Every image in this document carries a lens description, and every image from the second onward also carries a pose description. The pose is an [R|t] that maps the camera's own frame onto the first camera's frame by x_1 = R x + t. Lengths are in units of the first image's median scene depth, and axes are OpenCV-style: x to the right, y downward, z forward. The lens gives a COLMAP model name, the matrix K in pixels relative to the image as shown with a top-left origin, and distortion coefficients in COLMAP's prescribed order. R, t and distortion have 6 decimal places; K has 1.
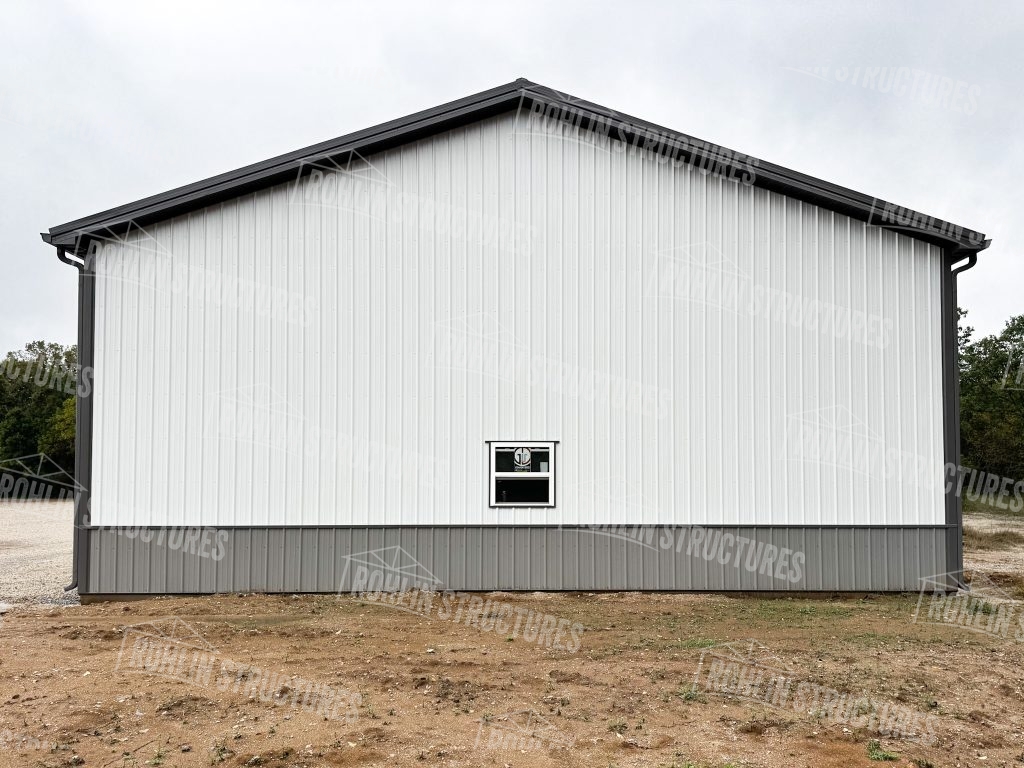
lens RADIAL K [[703.5, 0, 511.5], [0, 703.5, 399.8], [0, 0, 1]] dist [0.078836, -0.000135]
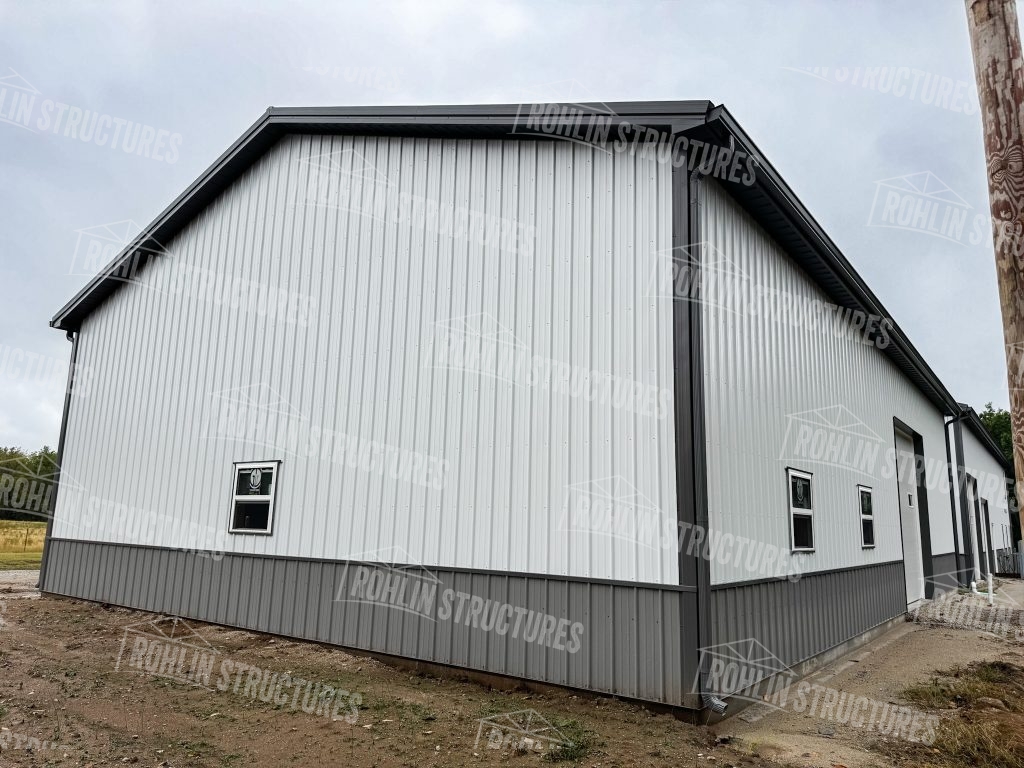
lens RADIAL K [[723.3, 0, 512.0], [0, 723.3, 384.0], [0, 0, 1]] dist [0.044099, 0.000658]
pose [[0.780137, -0.095524, -0.618273, 0.887857], [-0.013478, 0.985478, -0.169265, 0.115900], [0.625463, 0.140383, 0.767521, 0.455927]]
